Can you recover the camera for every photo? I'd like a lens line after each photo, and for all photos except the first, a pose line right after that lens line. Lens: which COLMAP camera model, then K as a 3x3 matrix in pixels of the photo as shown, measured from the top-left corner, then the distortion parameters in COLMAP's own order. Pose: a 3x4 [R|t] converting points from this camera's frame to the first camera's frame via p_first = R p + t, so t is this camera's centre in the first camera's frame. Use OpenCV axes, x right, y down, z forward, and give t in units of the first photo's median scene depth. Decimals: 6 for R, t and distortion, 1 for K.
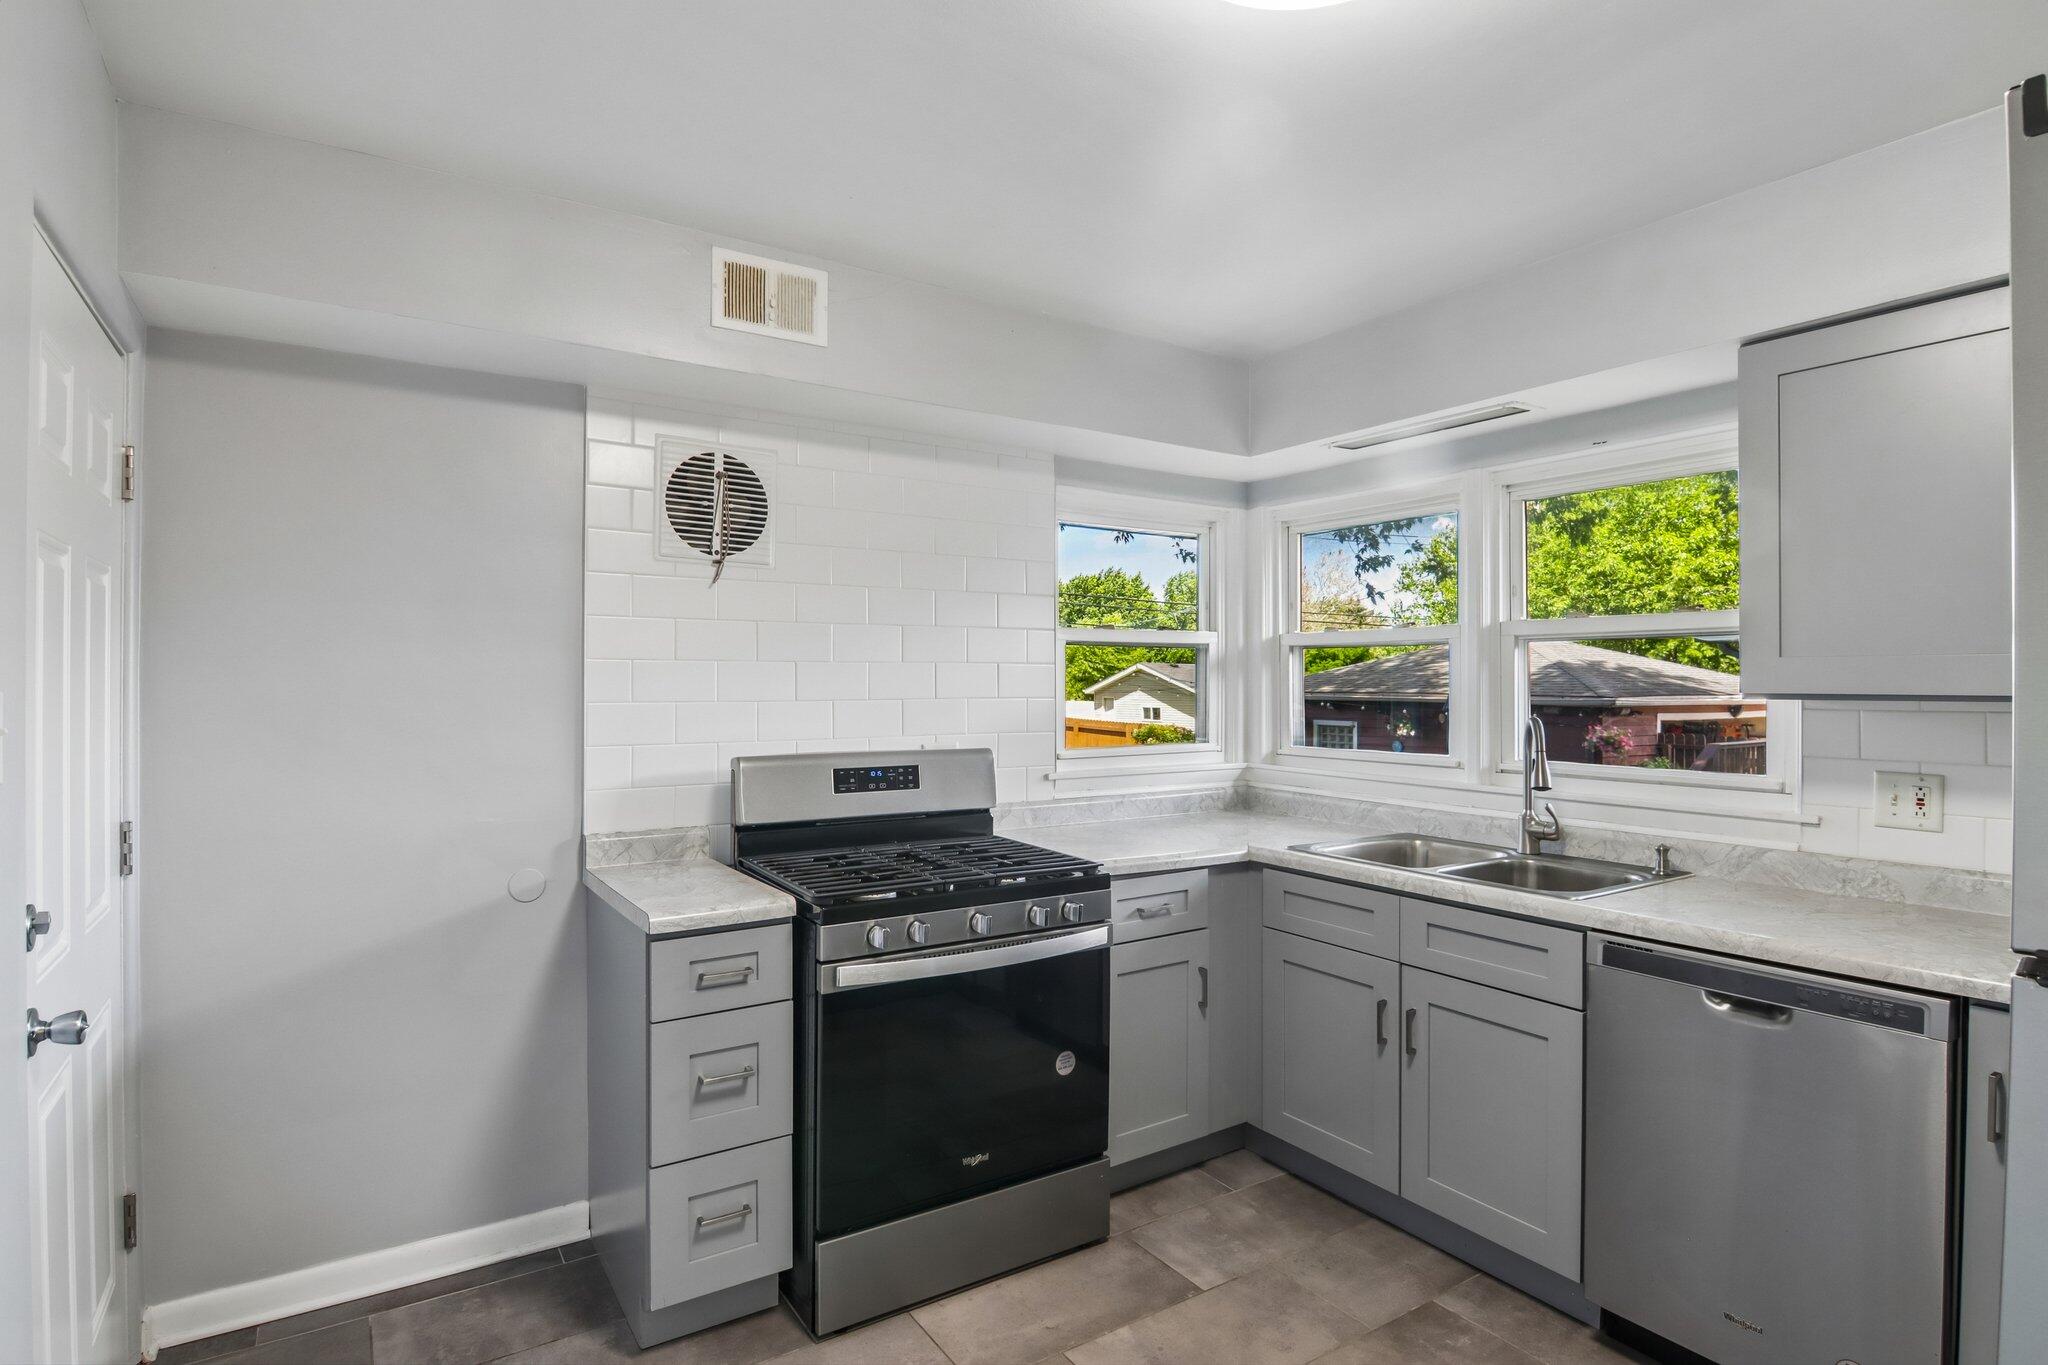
lens RADIAL K [[1043.0, 0, 1025.7], [0, 1043.0, 675.3], [0, 0, 1]] dist [-0.008681, -0.006351]
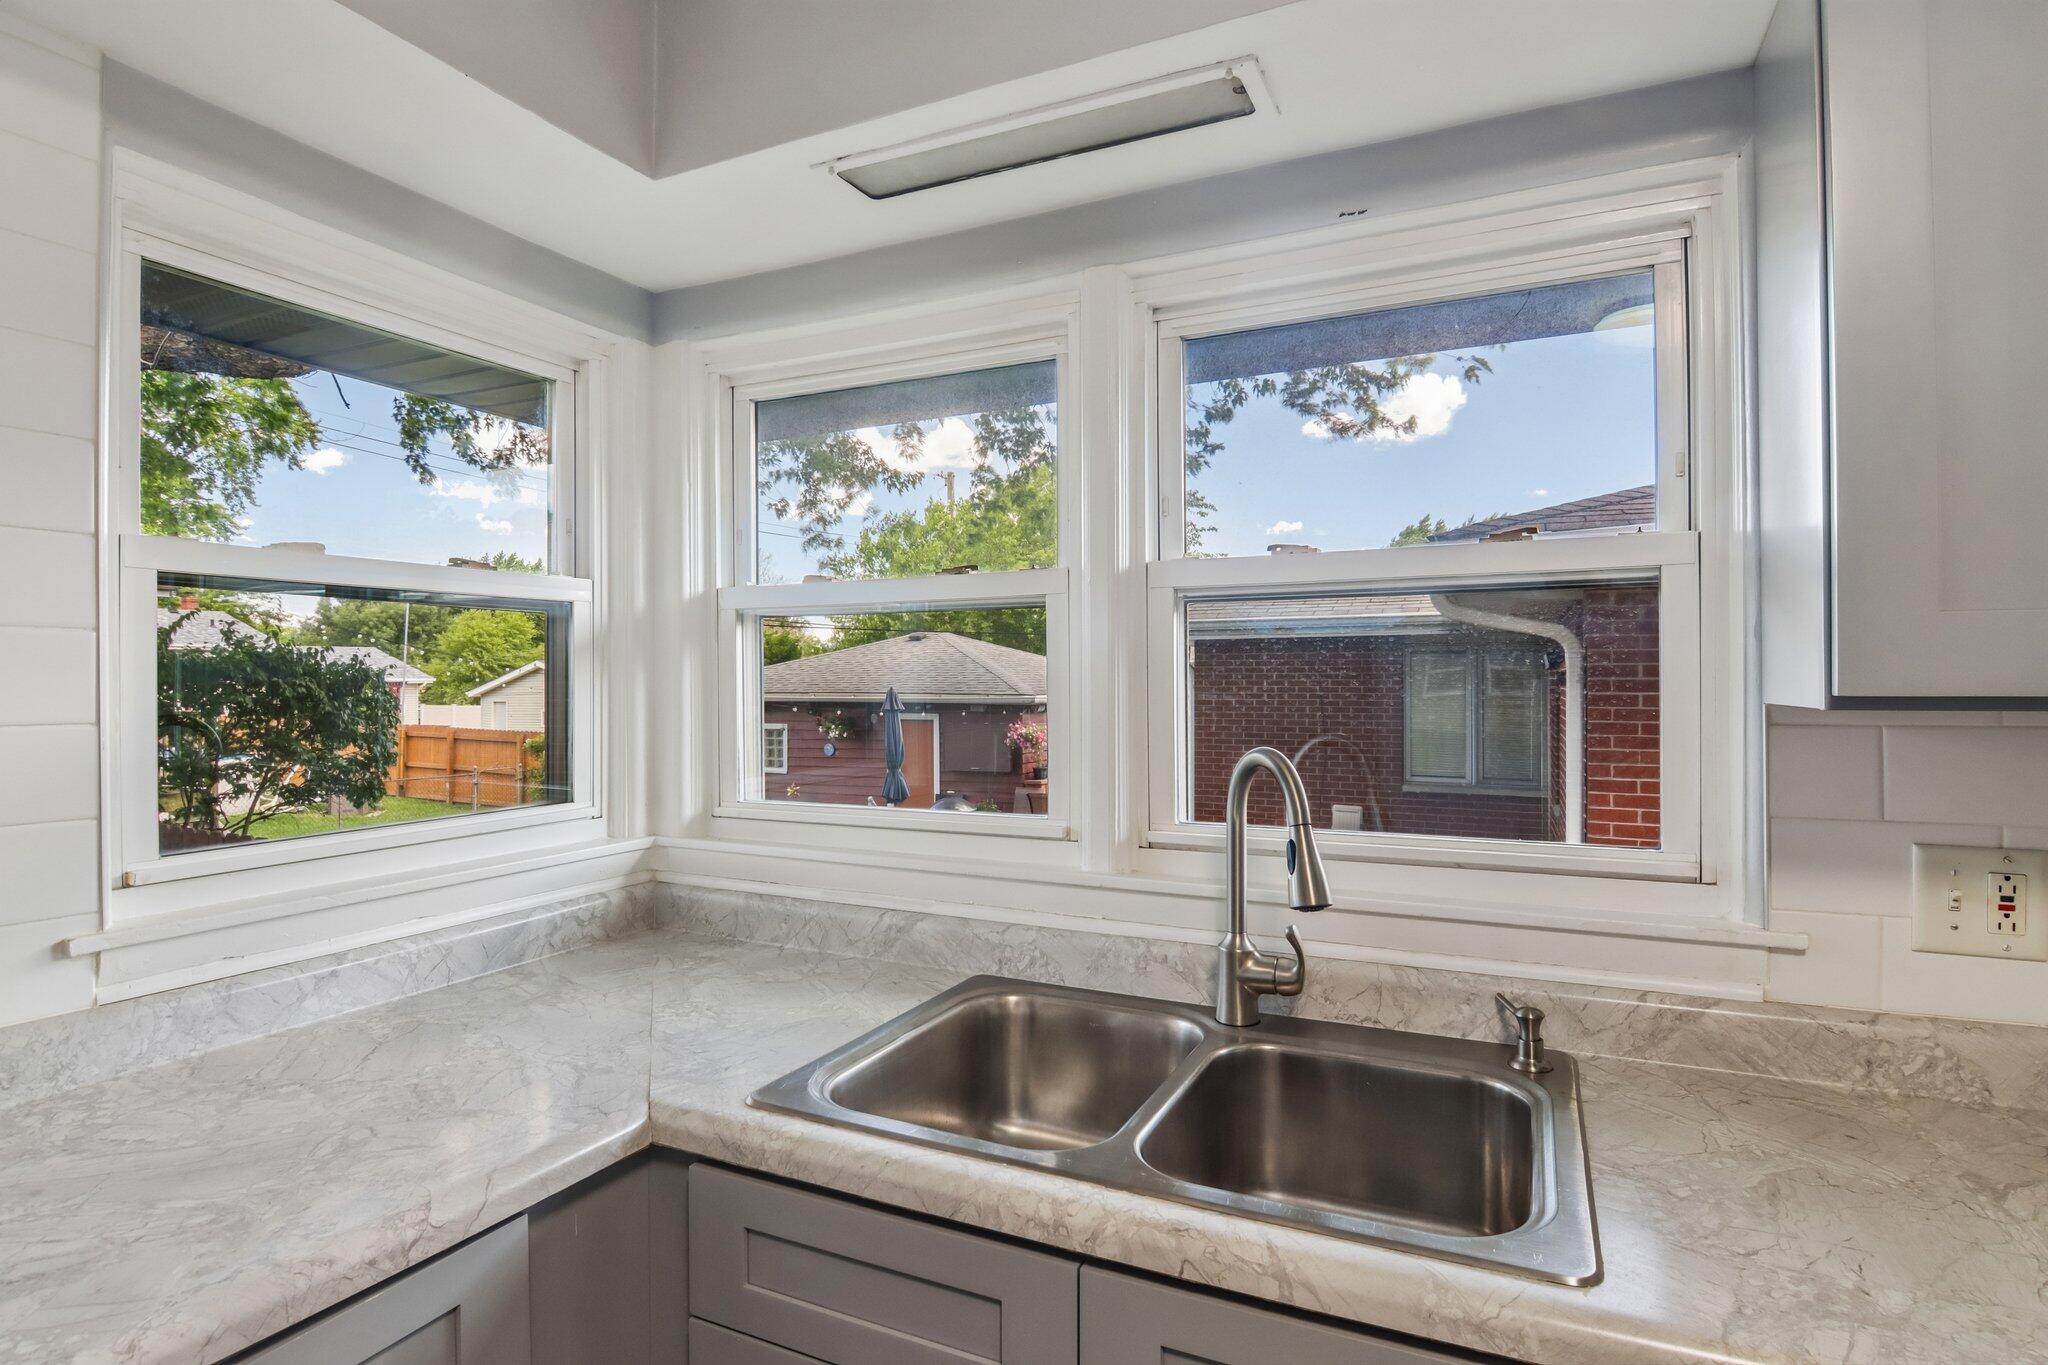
lens RADIAL K [[1043.0, 0, 1030.1], [0, 1043.0, 671.7], [0, 0, 1]] dist [-0.008681, -0.006351]
pose [[0.854335, -0.000275, 0.519723, 0.129230], [0.001813, 0.999995, -0.002452, 0.005137], [-0.519719, 0.003037, 0.854332, 0.576099]]
